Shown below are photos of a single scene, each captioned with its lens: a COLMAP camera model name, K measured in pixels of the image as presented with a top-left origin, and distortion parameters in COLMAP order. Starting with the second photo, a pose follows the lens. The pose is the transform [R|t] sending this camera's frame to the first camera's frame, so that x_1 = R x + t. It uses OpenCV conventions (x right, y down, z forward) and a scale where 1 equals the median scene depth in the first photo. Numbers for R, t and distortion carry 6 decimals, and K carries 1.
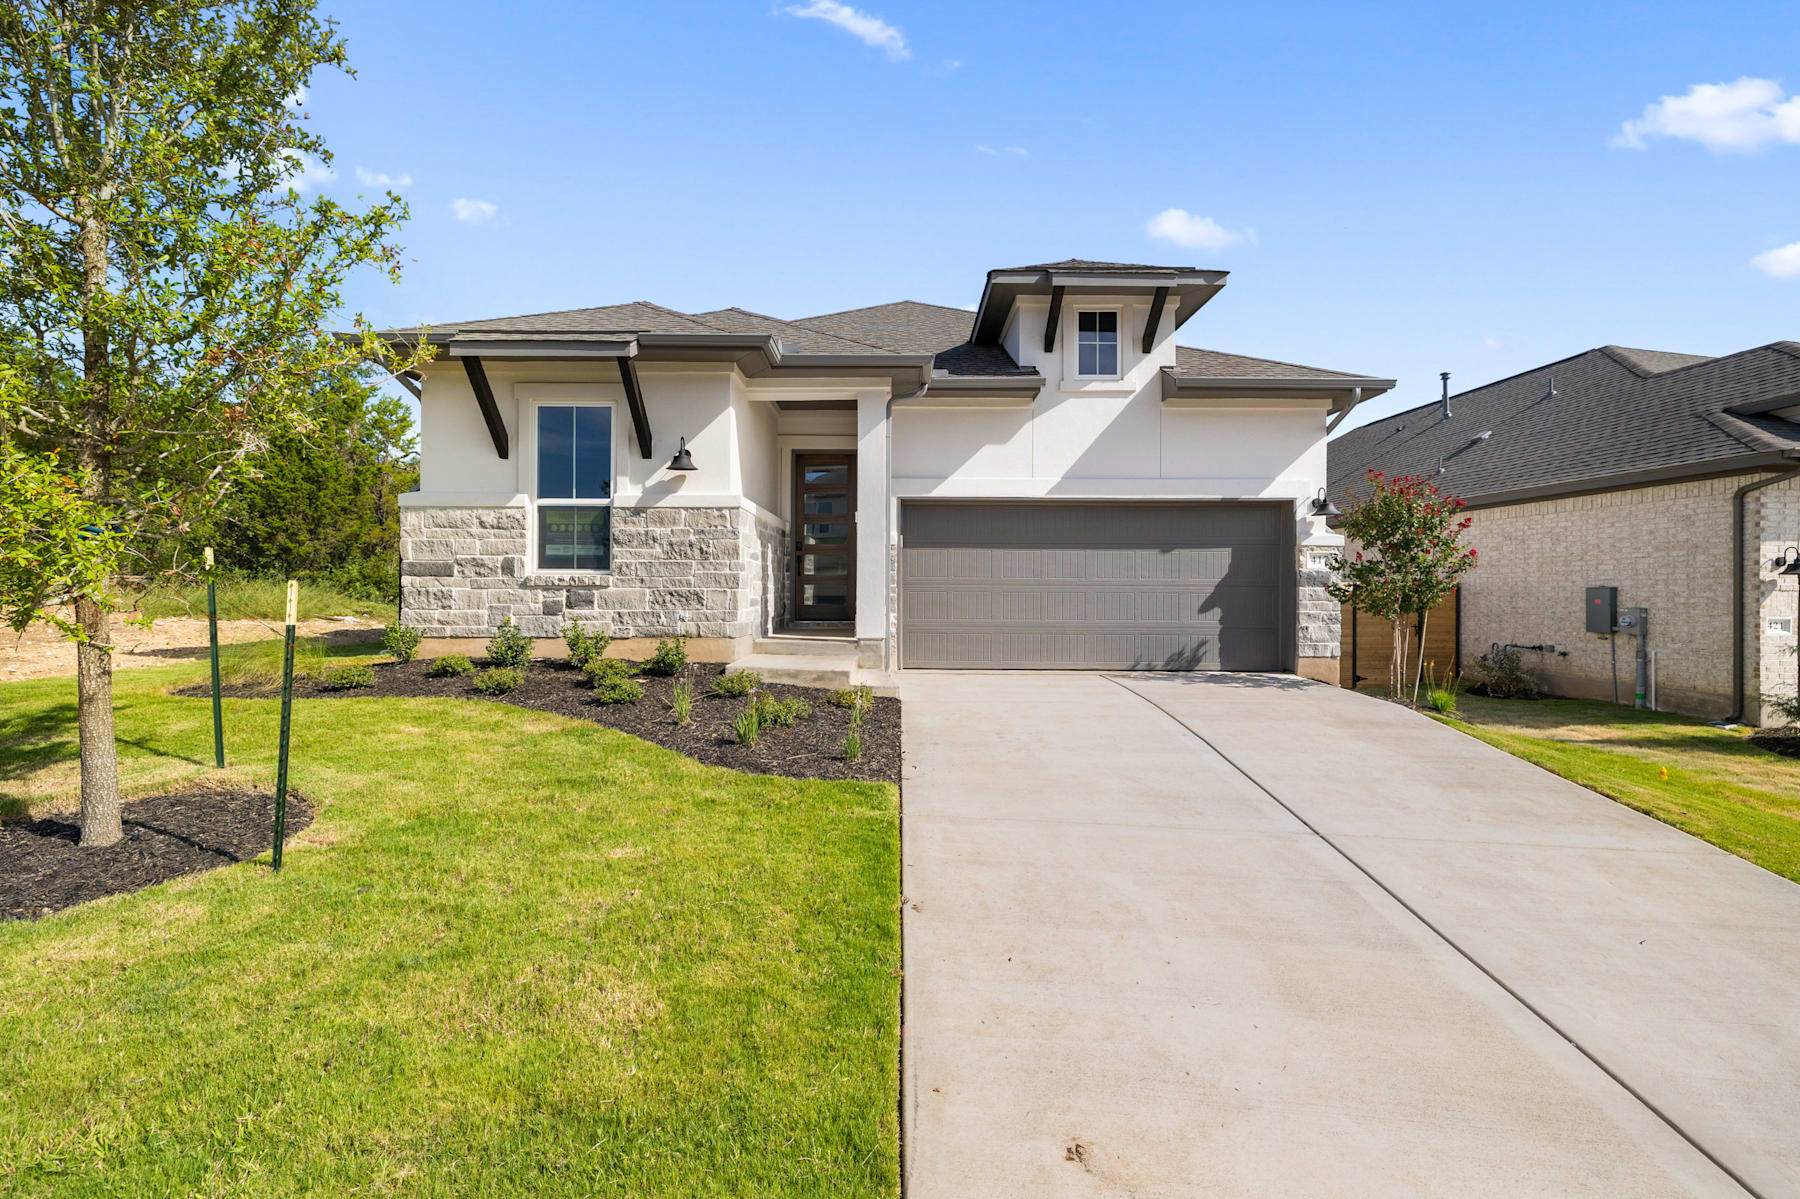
lens RADIAL K [[791.4, 0, 912.1], [0, 791.4, 563.5], [0, 0, 1]] dist [0.000366, 0.000170]
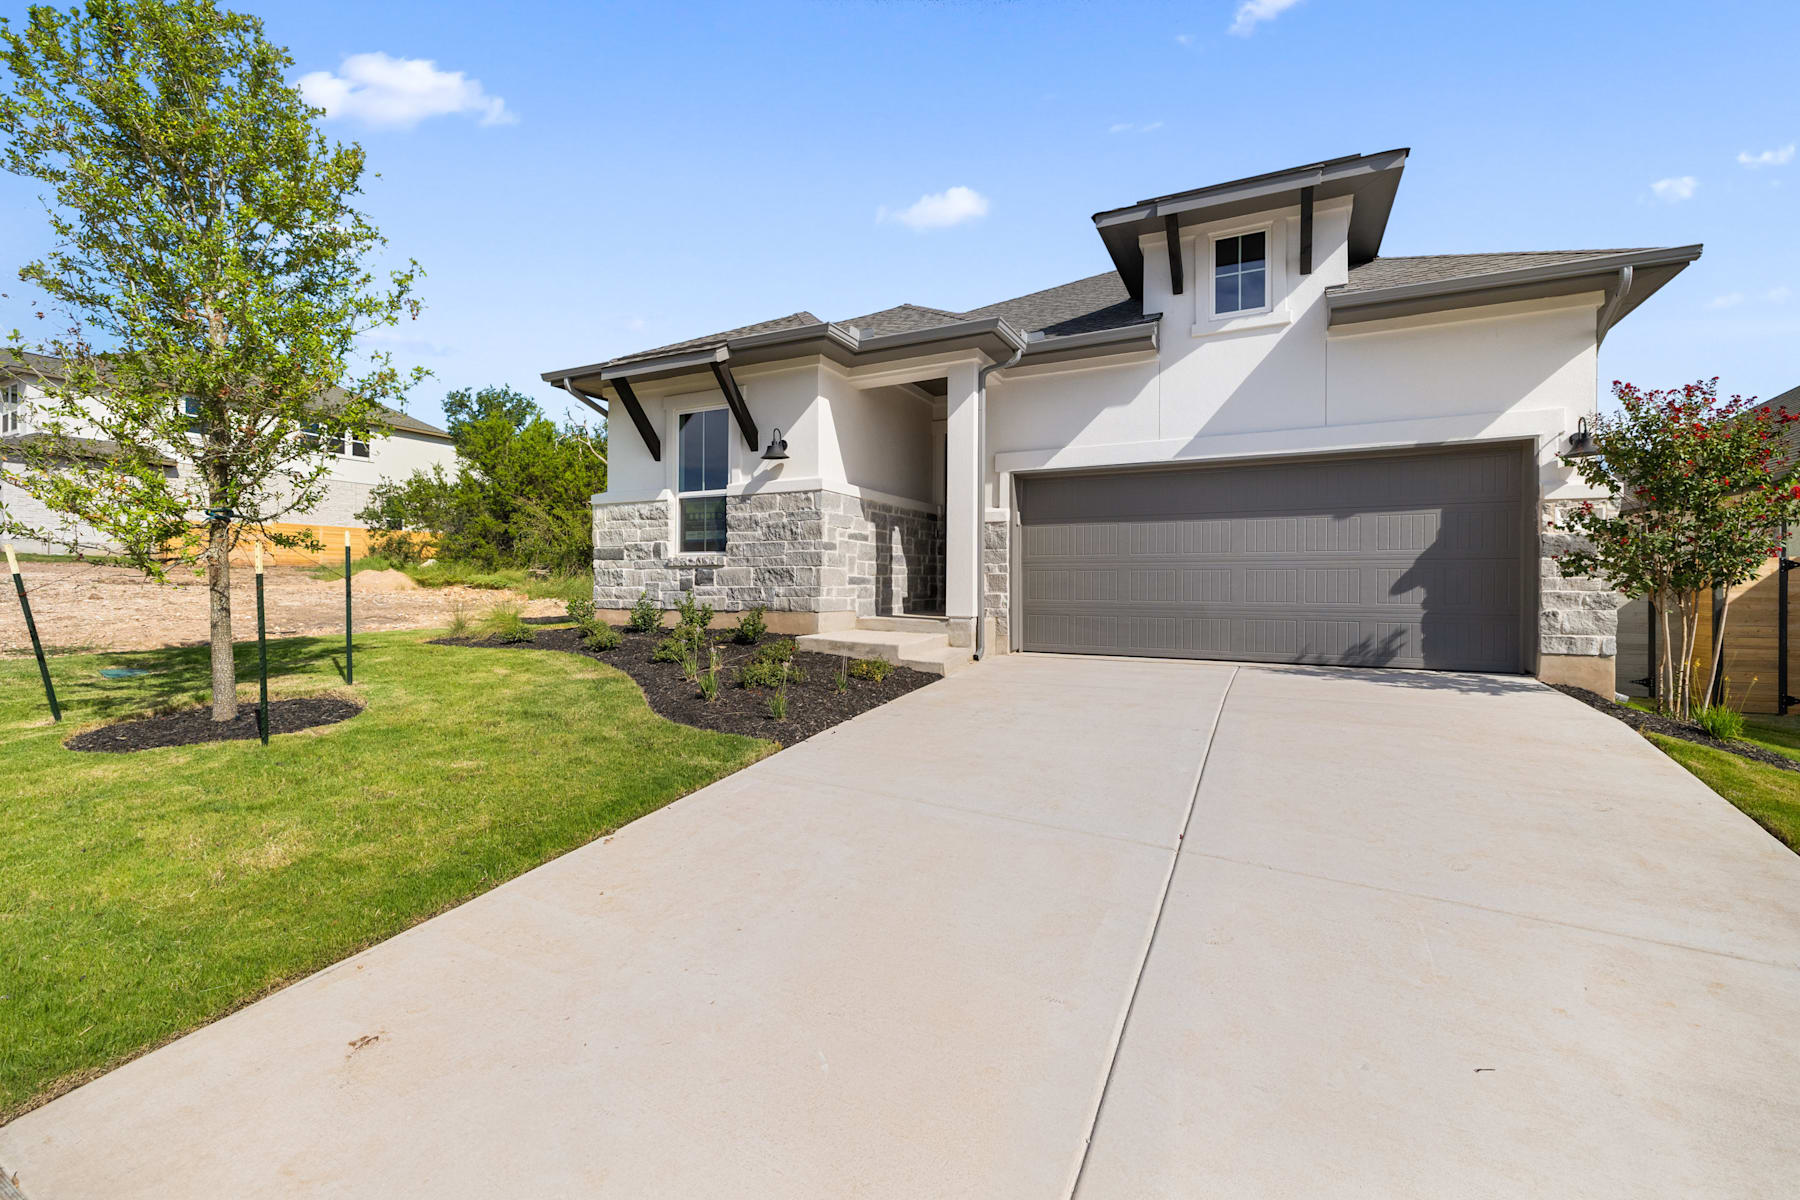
lens RADIAL K [[791.4, 0, 912.1], [0, 791.4, 564.0], [0, 0, 1]] dist [0.000366, 0.000170]
pose [[0.887890, -0.016602, -0.459756, 0.369880], [0.017009, 0.999850, -0.003257, 0.033639], [0.459741, -0.004928, 0.888039, 0.109481]]
